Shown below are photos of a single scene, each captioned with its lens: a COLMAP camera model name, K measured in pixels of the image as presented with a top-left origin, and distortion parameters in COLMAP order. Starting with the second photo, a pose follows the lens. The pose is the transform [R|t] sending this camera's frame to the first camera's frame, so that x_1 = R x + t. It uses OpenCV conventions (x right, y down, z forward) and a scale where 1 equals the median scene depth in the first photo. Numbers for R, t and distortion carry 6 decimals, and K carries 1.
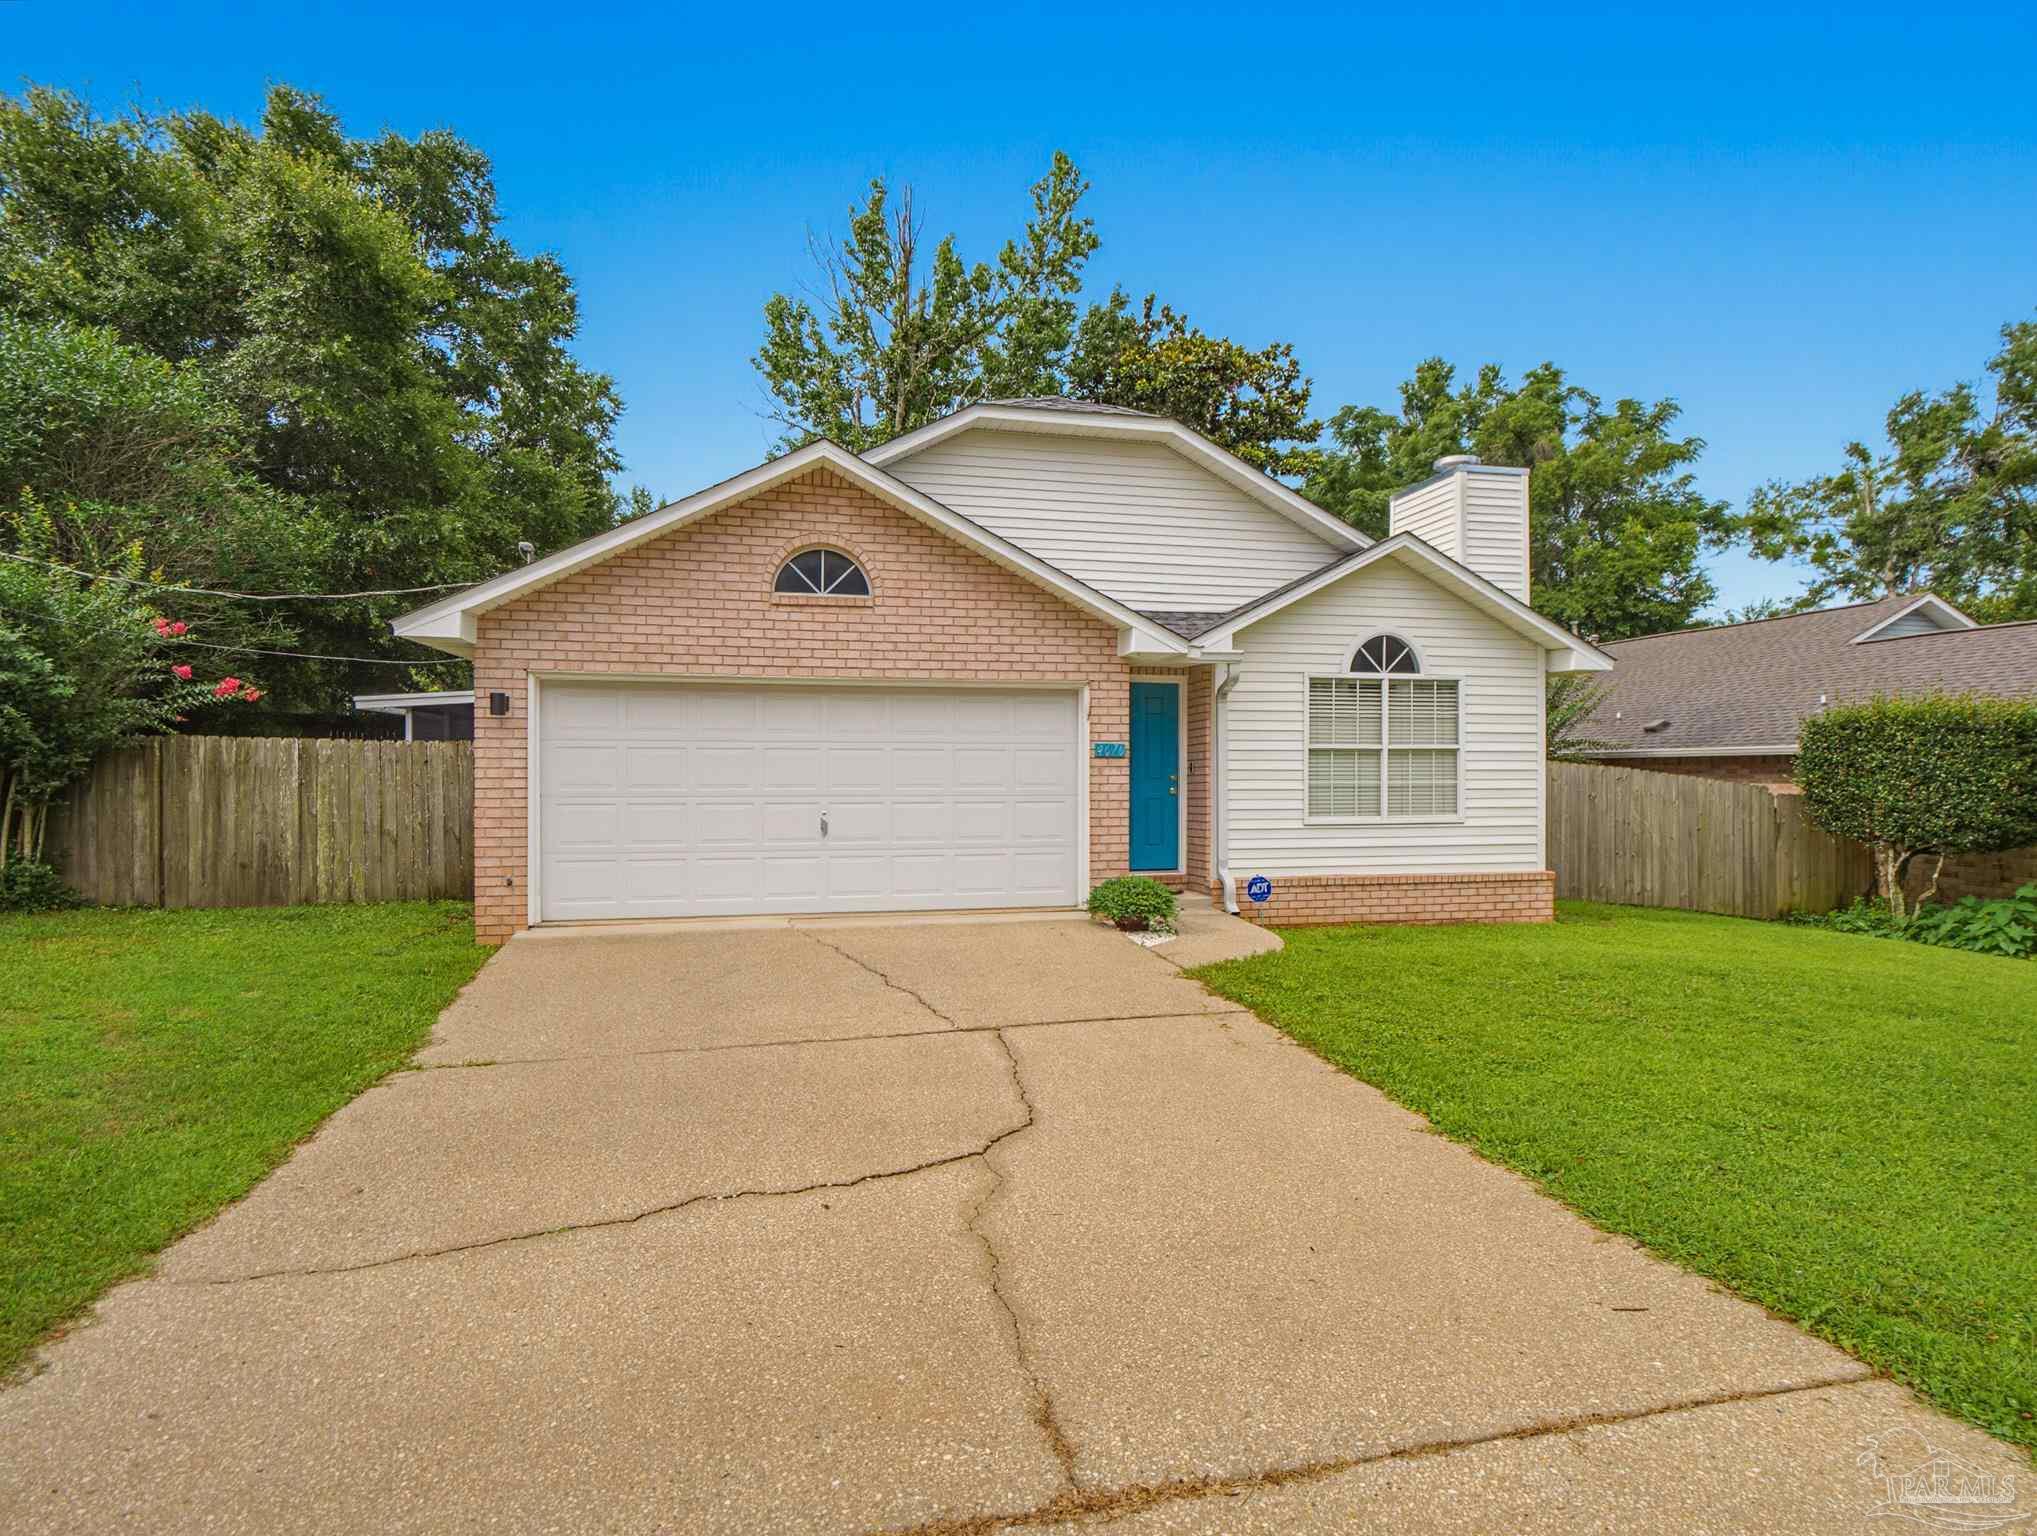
lens RADIAL K [[1053.4, 0, 1018.5], [0, 1053.4, 768.0], [0, 0, 1]] dist [0.017035, -0.016073]
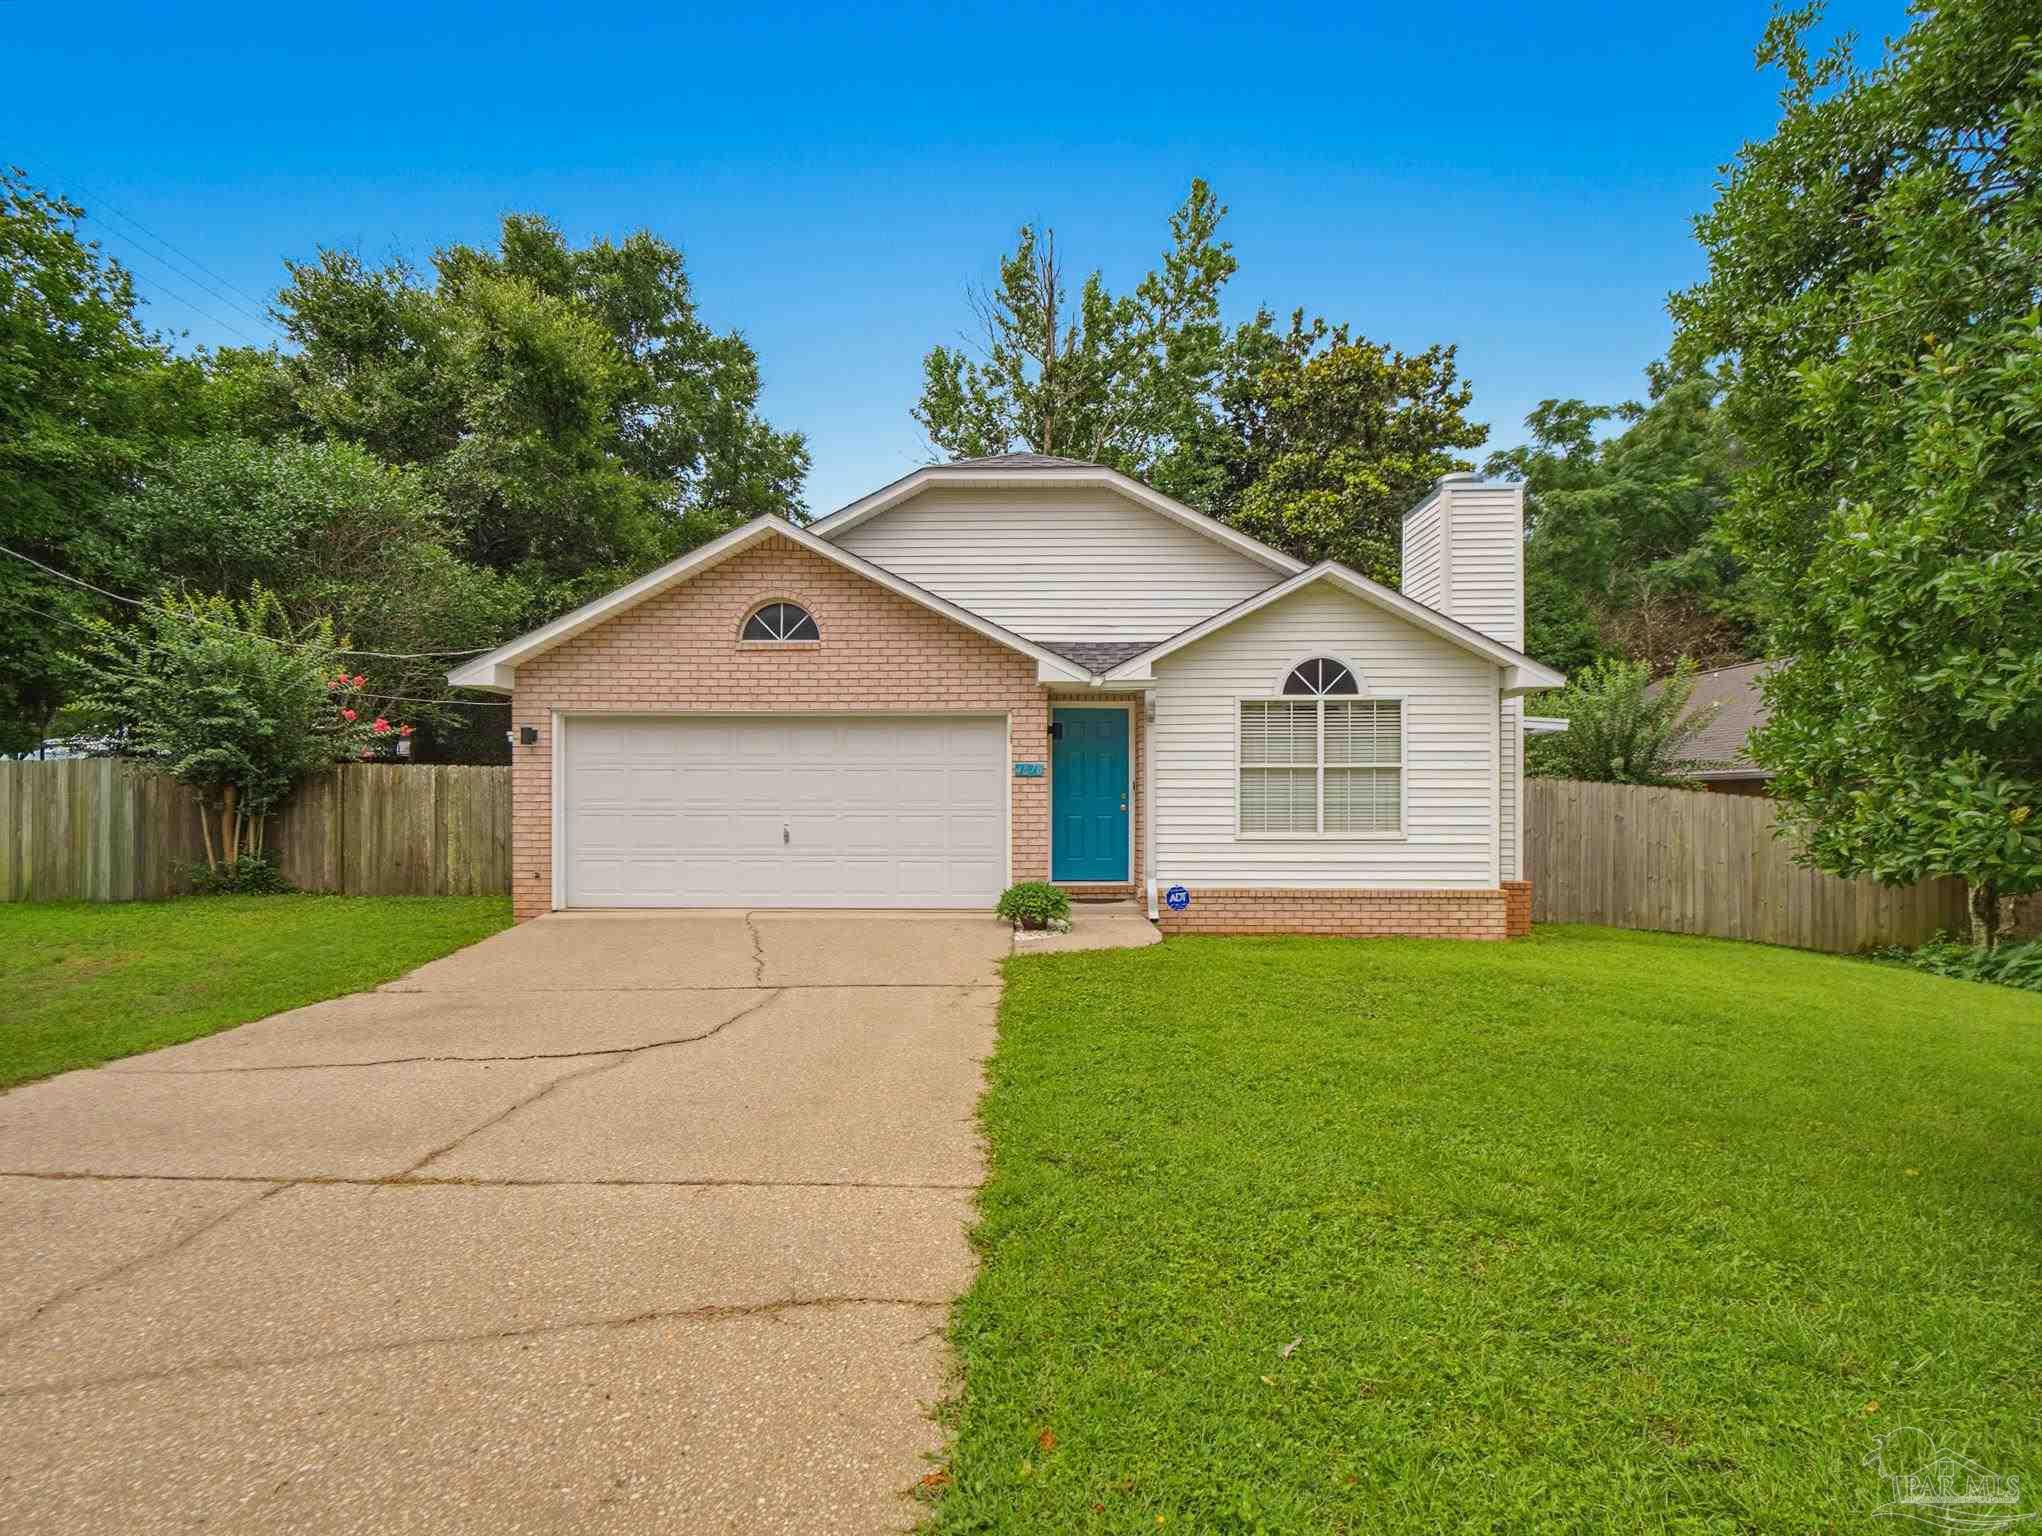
lens RADIAL K [[1086.4, 0, 1019.4], [0, 1086.4, 793.3], [0, 0, 1]] dist [0.019017, -0.016824]
pose [[0.971198, -0.001125, -0.238273, 0.319544], [0.000245, 0.999993, -0.003720, 0.011223], [0.238276, 0.003554, 0.971191, -0.112611]]
